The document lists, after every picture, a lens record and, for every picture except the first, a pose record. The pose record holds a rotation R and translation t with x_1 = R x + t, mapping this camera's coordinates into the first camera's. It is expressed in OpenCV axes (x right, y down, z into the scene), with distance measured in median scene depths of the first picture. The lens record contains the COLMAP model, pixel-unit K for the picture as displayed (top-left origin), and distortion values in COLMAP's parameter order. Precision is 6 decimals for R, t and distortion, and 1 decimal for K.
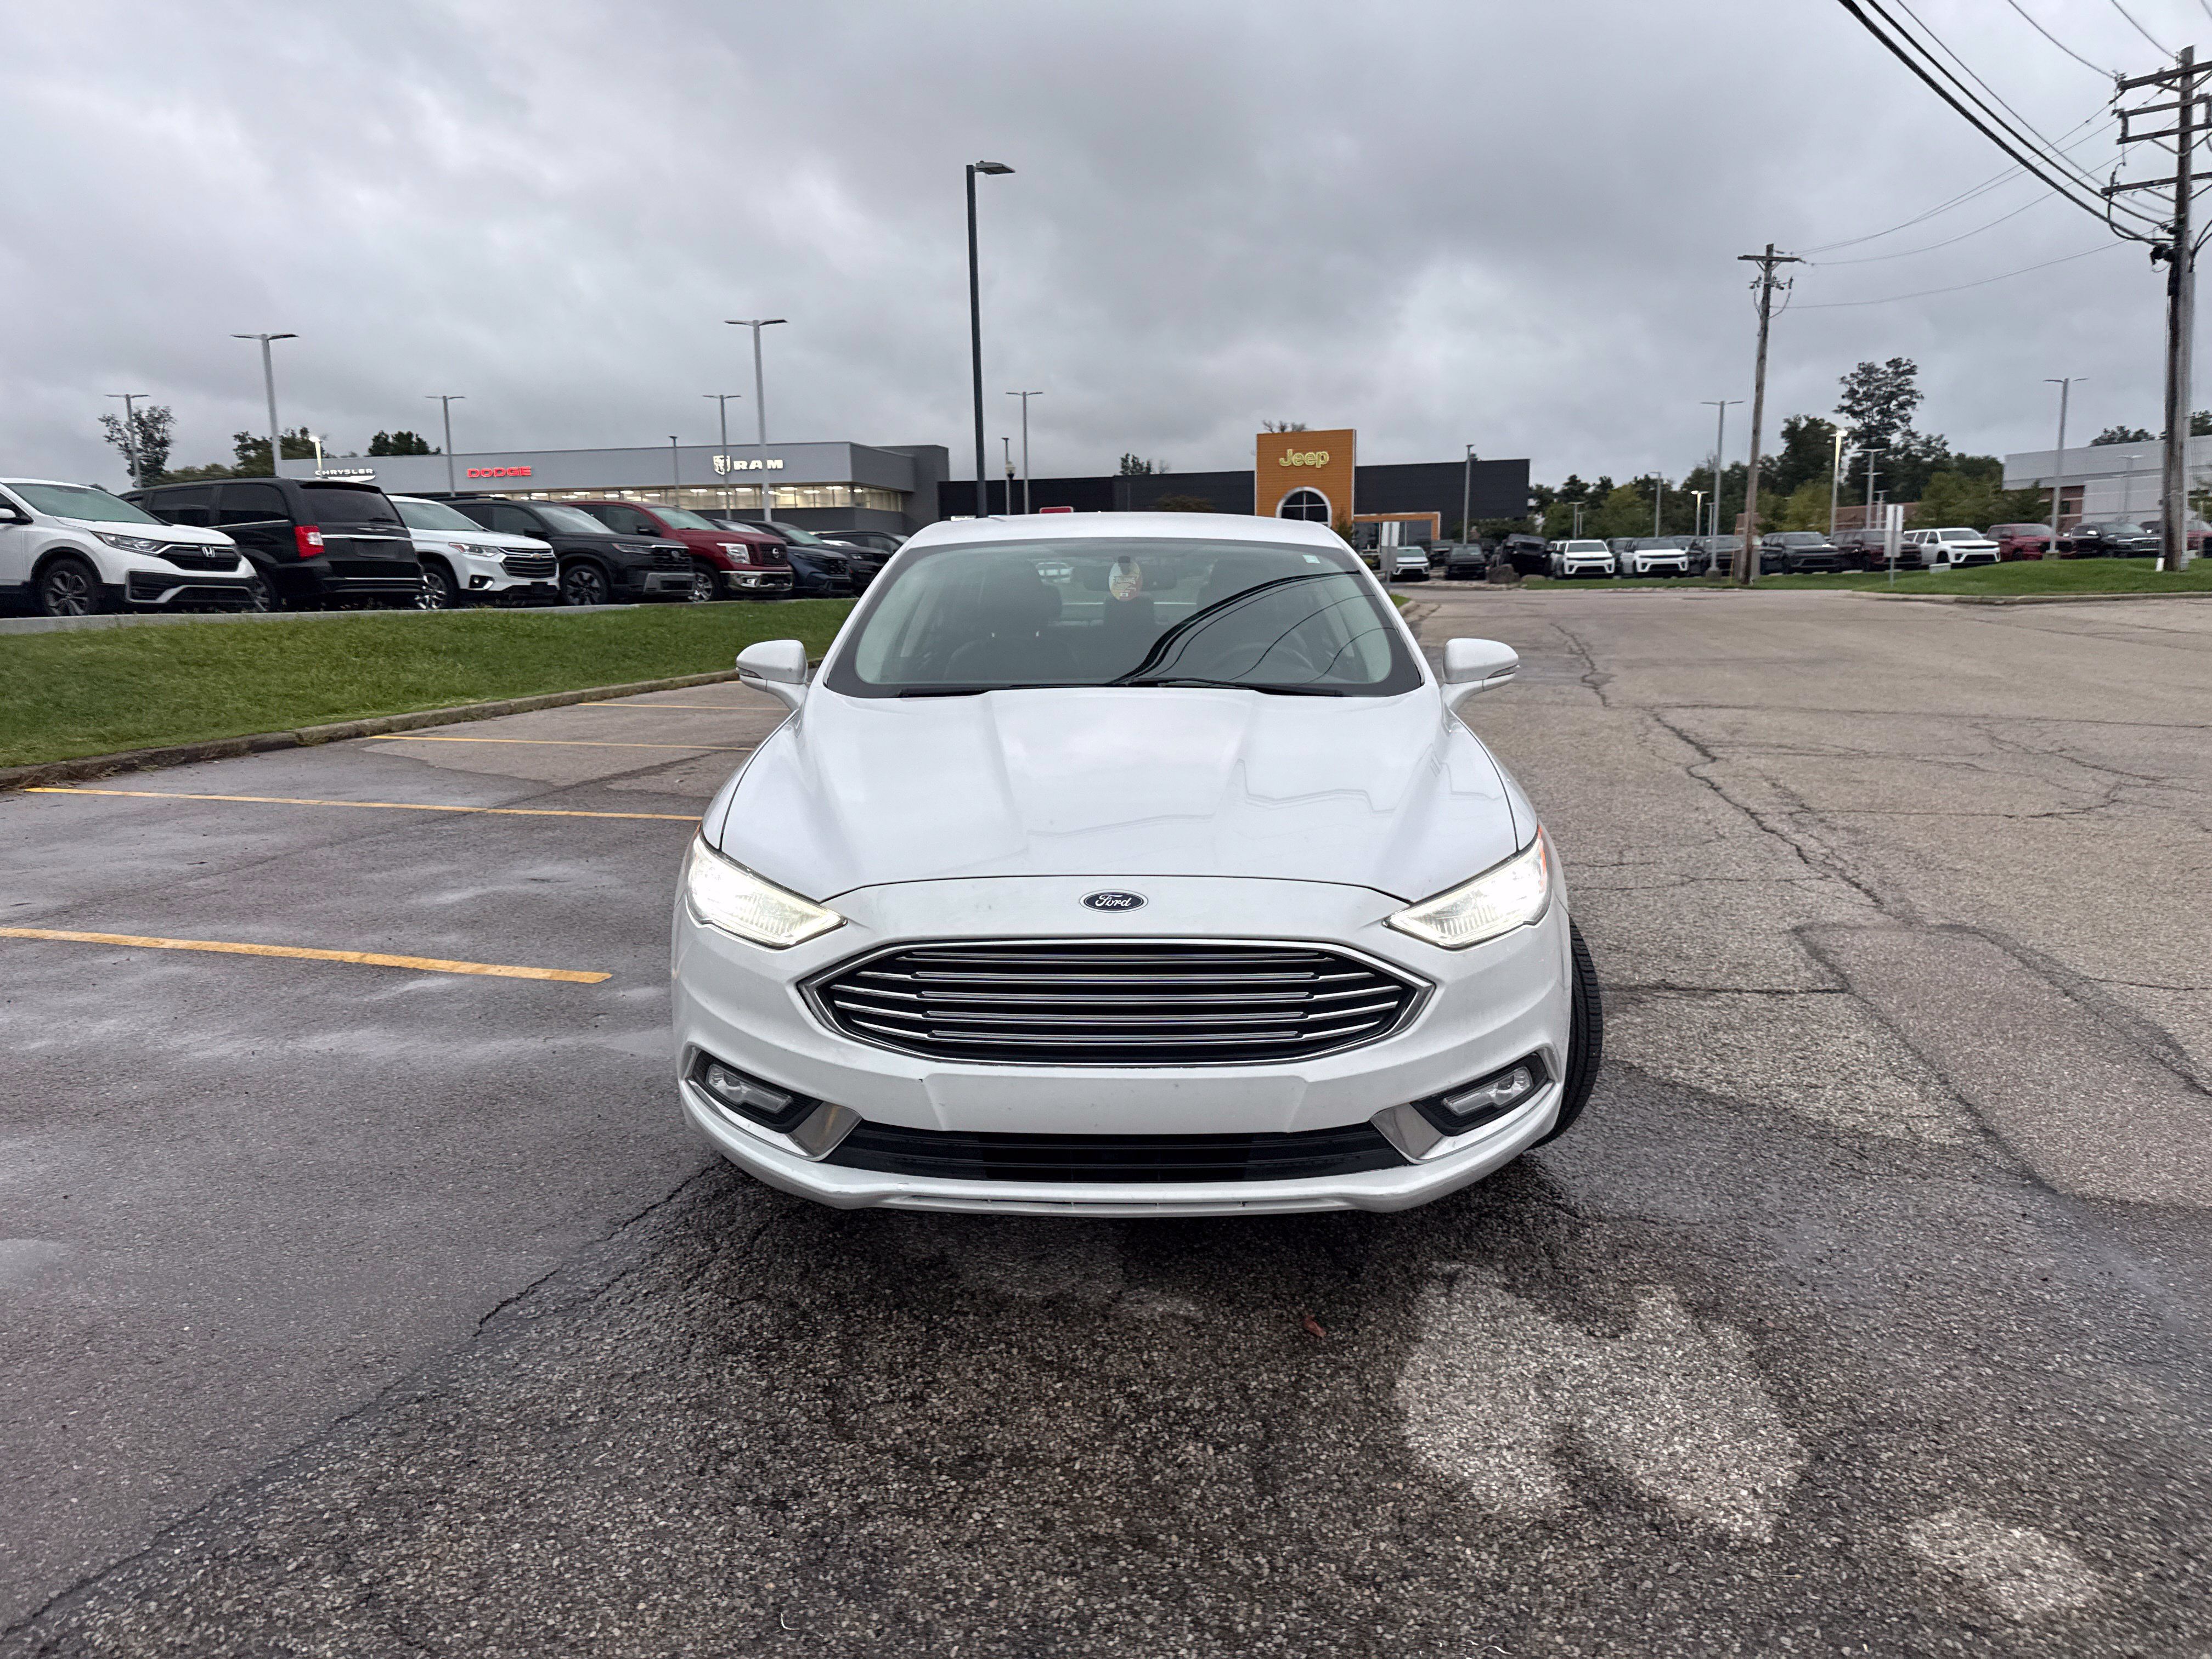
lens RADIAL K [[1538.9, 0, 1124.2], [0, 1538.9, 831.5], [0, 0, 1]] dist [0.045615, -0.057541]
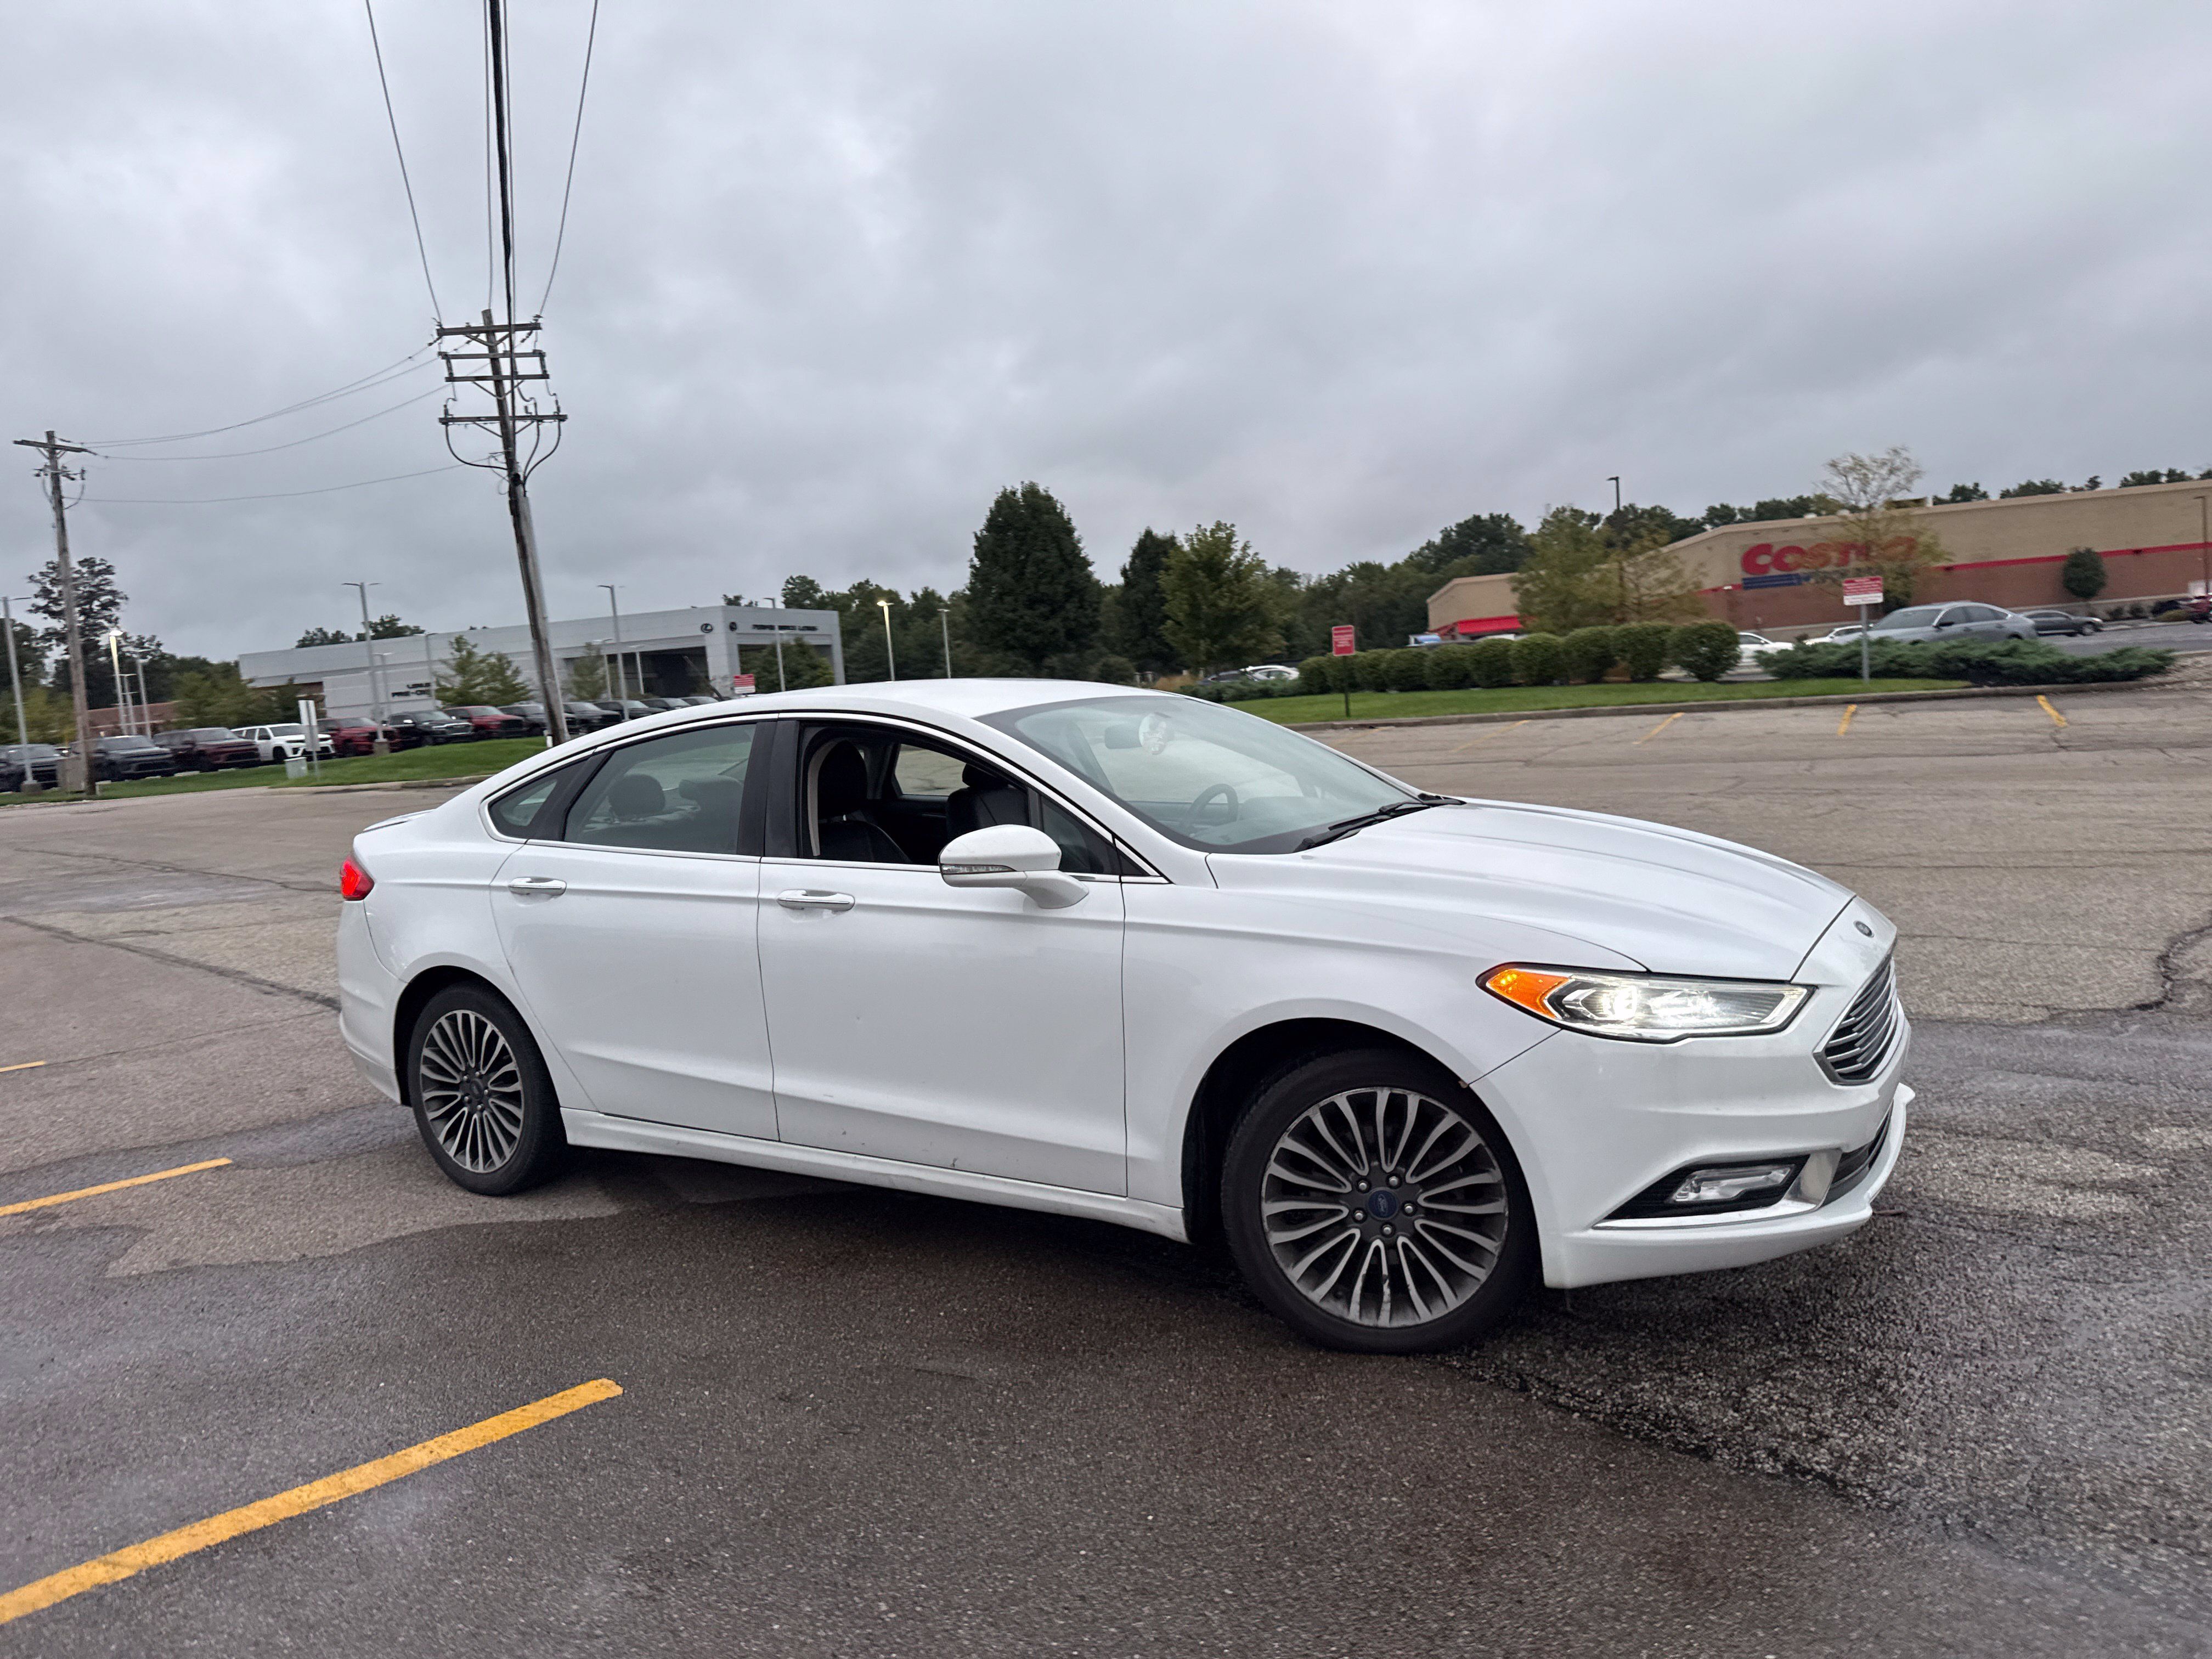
lens RADIAL K [[1538.9, 0, 1112.9], [0, 1538.9, 829.5], [0, 0, 1]] dist [0.045615, -0.057541]
pose [[0.513648, -0.106190, 0.851404, -0.993722], [0.212773, 0.977080, -0.006500, -0.114073], [-0.831200, 0.184495, 0.524470, 0.554002]]
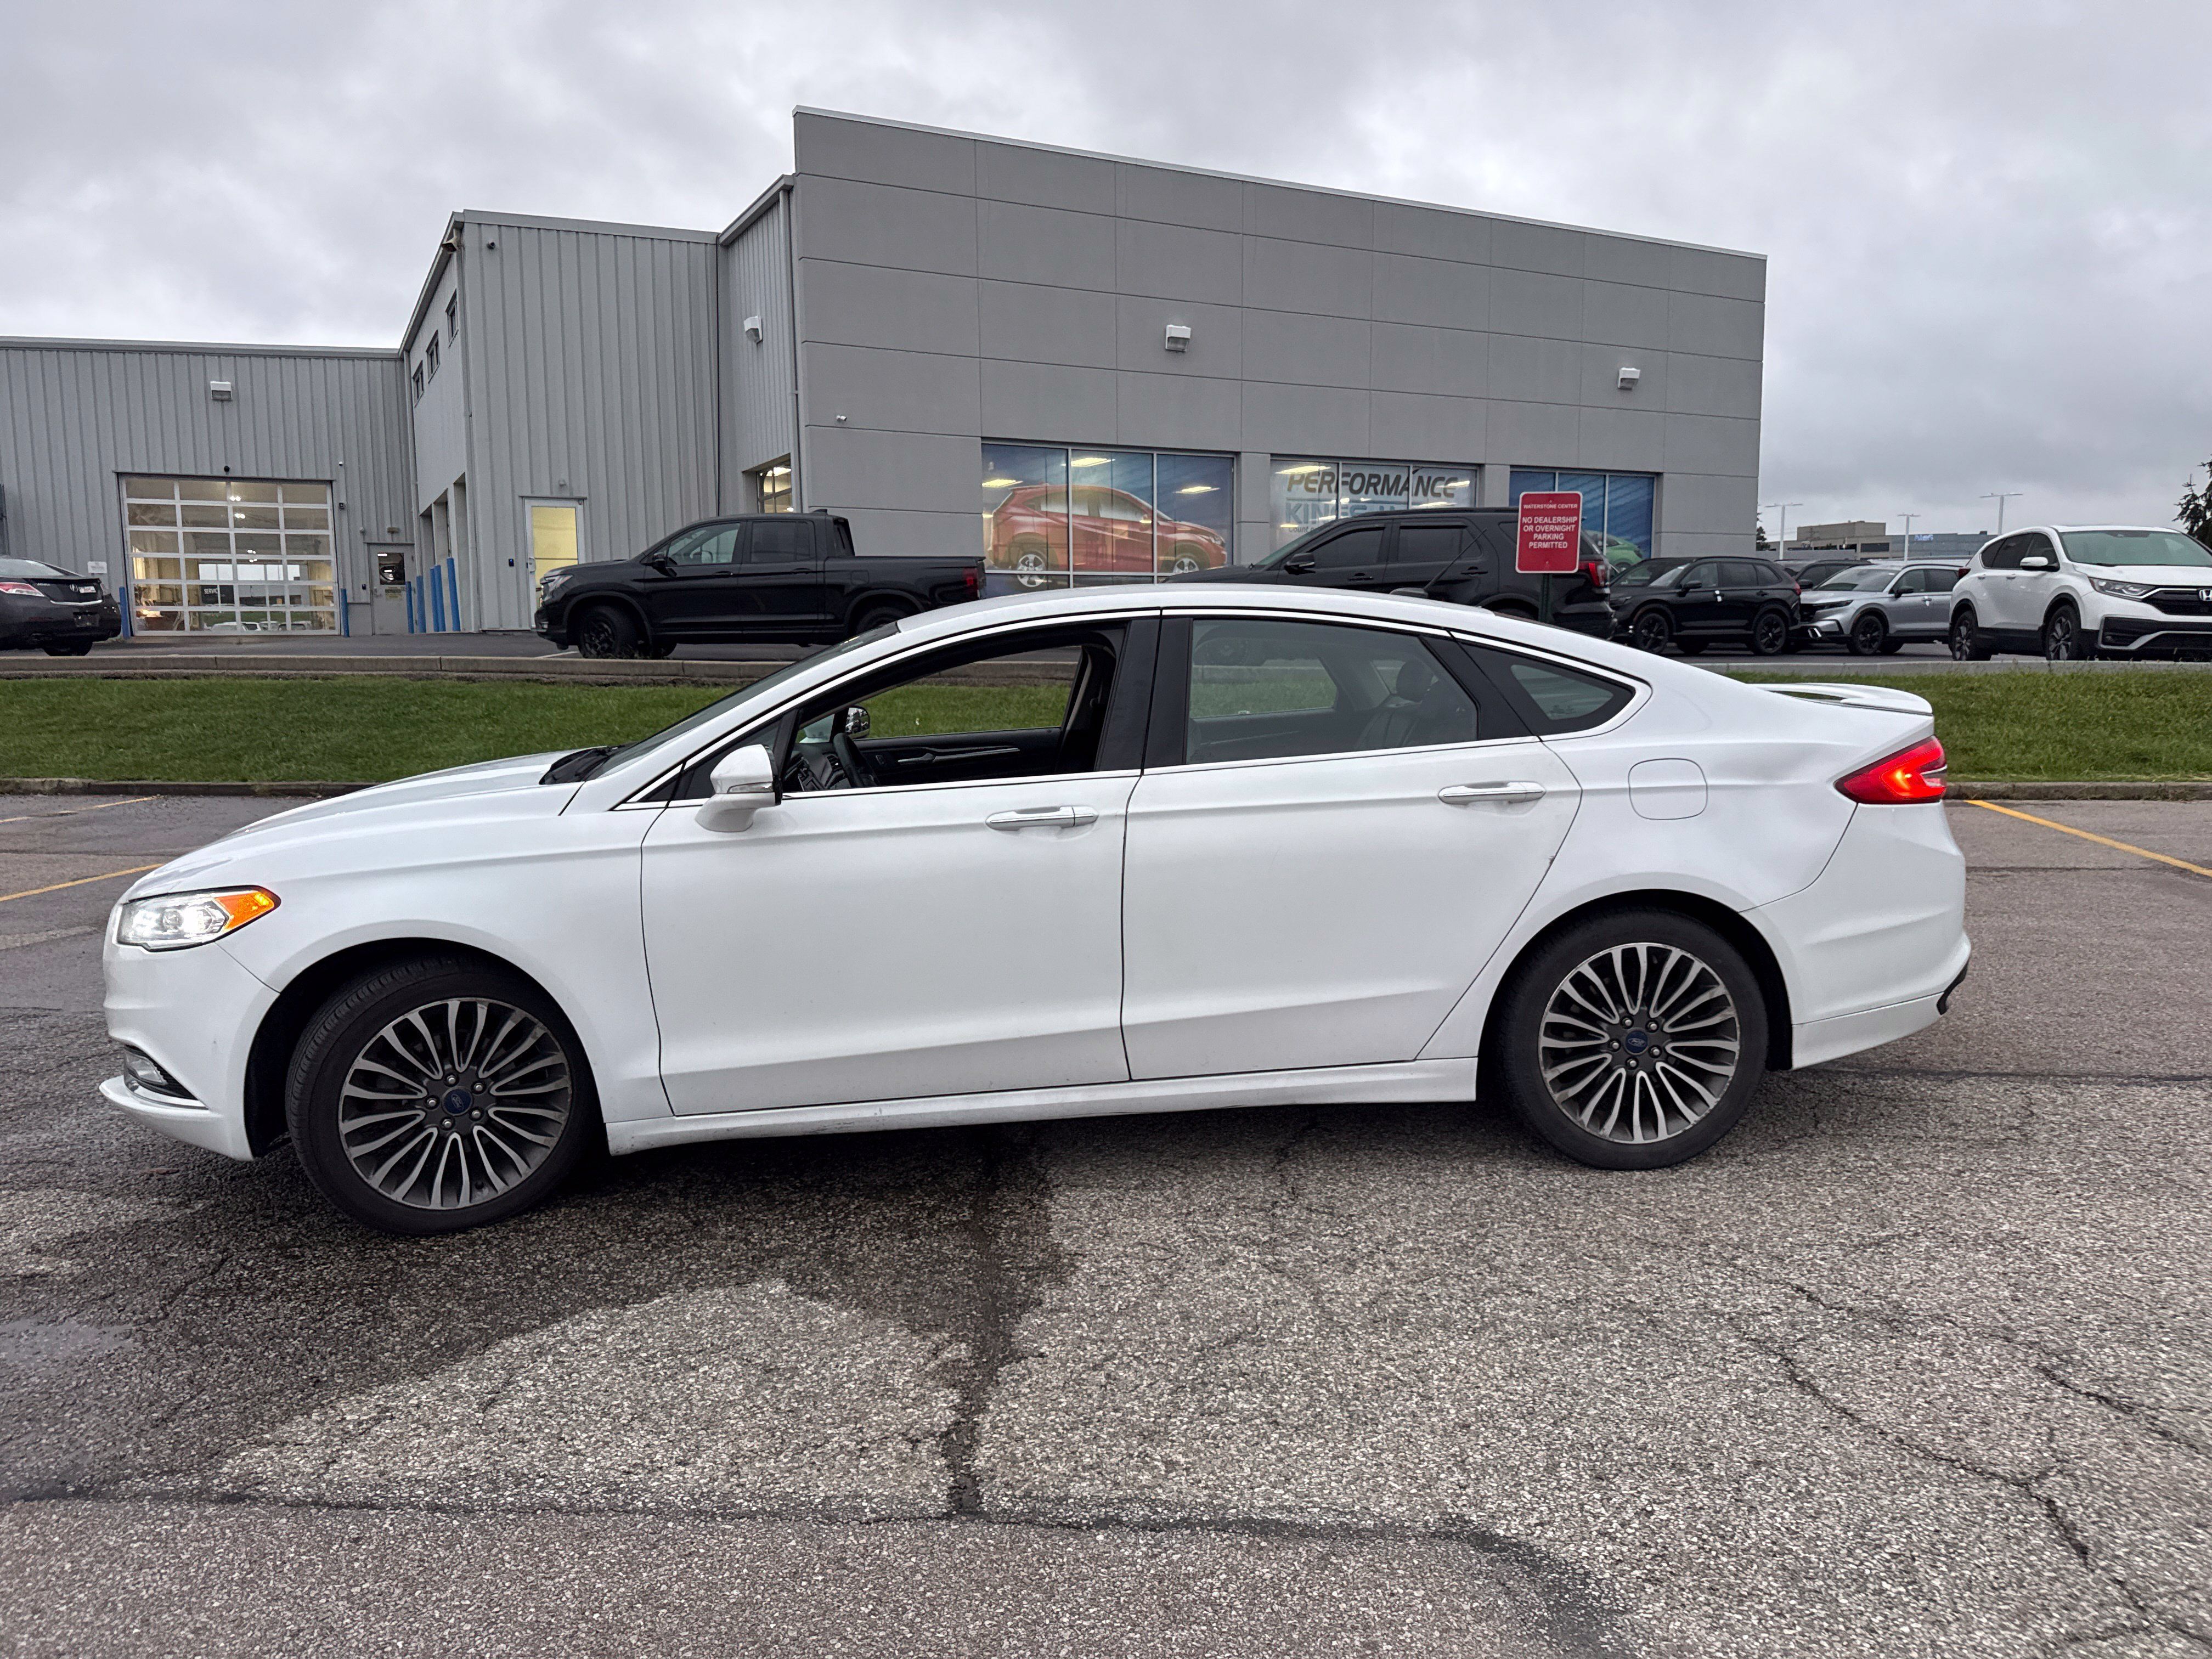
lens RADIAL K [[1541.8, 0, 1122.8], [0, 1541.8, 829.5], [0, 0, 1]] dist [0.039462, -0.050017]
pose [[0.101981, 0.134243, -0.985687, 1.172587], [-0.154076, 0.981027, 0.117668, -0.228830], [0.982782, 0.139871, 0.120729, 1.195615]]
